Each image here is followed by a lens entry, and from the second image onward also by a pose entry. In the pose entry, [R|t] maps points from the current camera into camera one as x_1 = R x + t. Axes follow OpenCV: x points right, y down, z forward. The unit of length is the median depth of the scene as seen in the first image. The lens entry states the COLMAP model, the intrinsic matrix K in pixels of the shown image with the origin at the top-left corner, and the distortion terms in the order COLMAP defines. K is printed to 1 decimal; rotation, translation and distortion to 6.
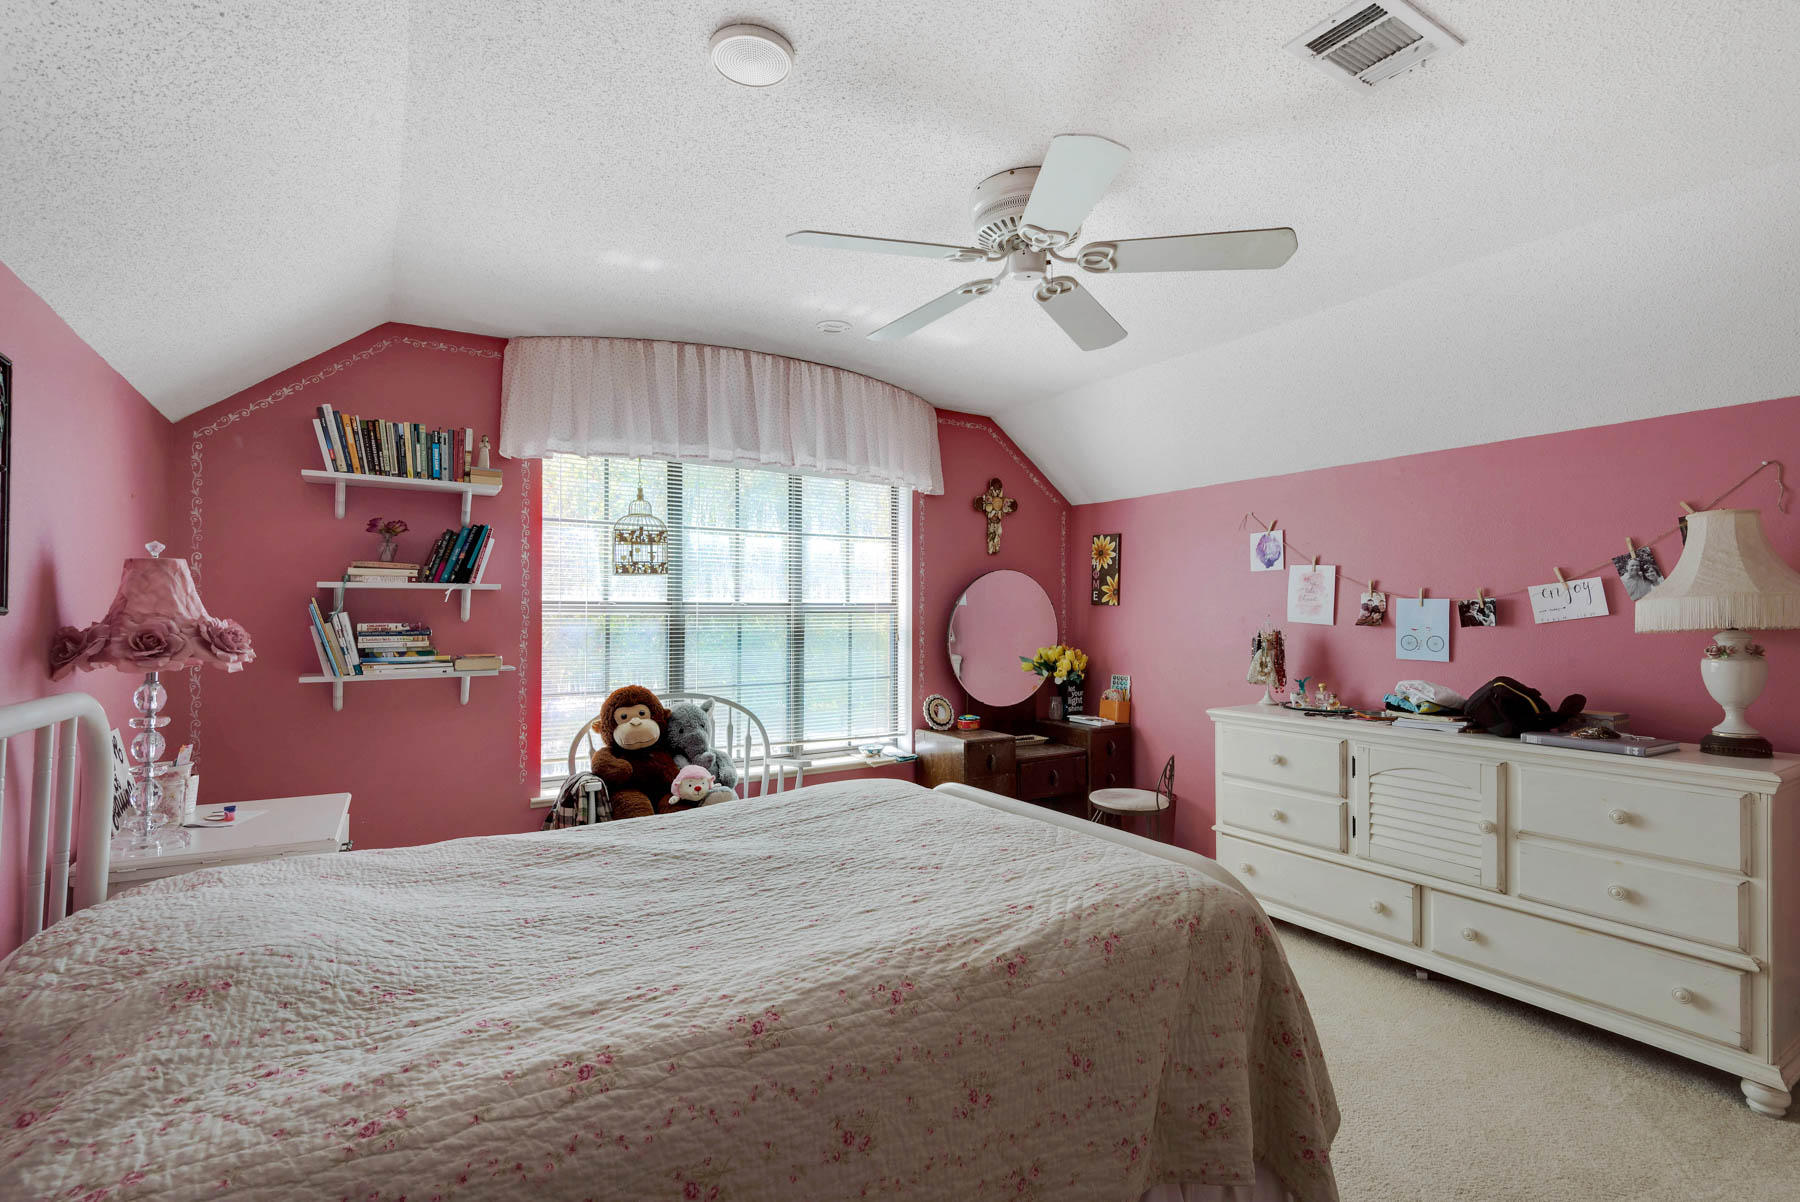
lens RADIAL K [[822.7, 0, 900.0], [0, 822.7, 601.0], [0, 0, 1]] dist [-0.002514, -0.000689]
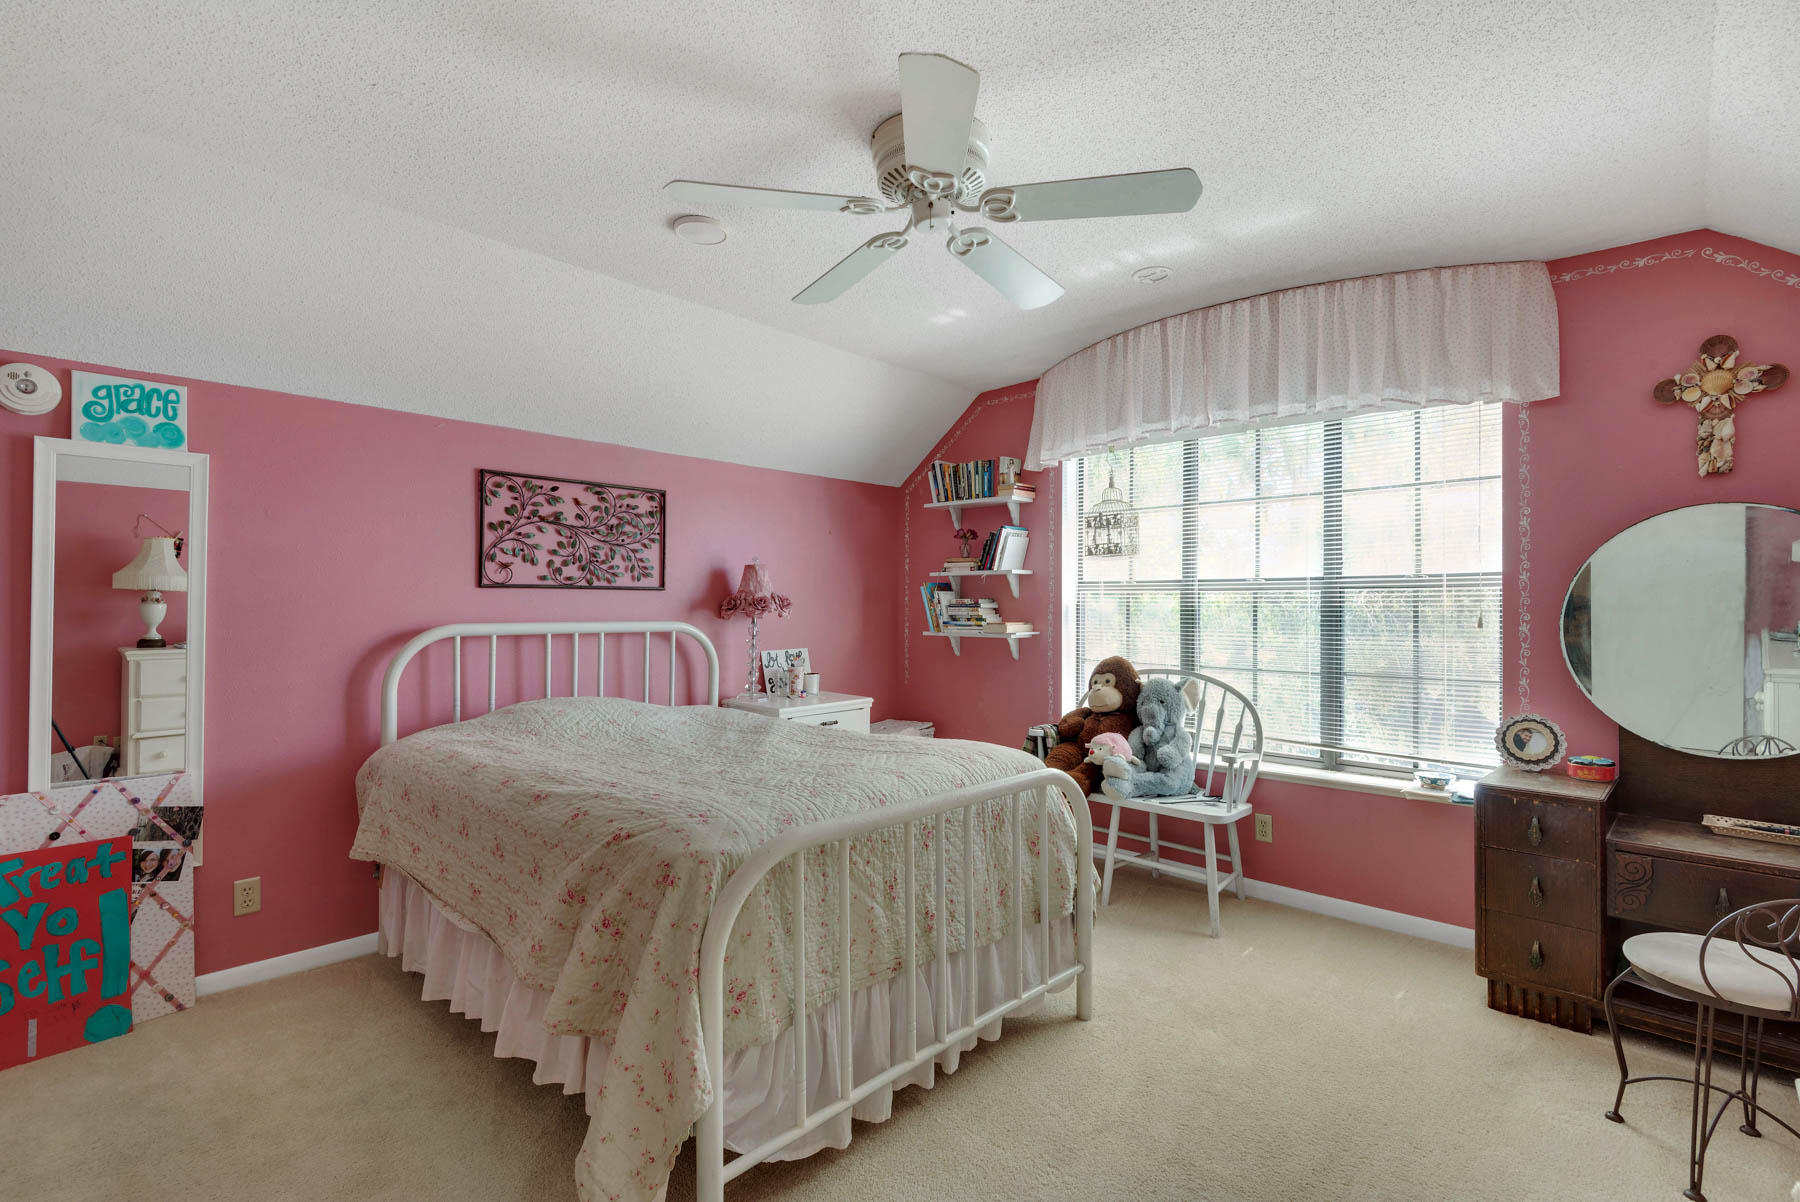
lens RADIAL K [[822.7, 0, 900.0], [0, 822.7, 601.0], [0, 0, 1]] dist [-0.002514, -0.000689]
pose [[0.225894, -0.004885, -0.974140, 0.697520], [0.008555, 0.999959, -0.003031, 0.029728], [0.974114, -0.007649, 0.225926, 0.478352]]
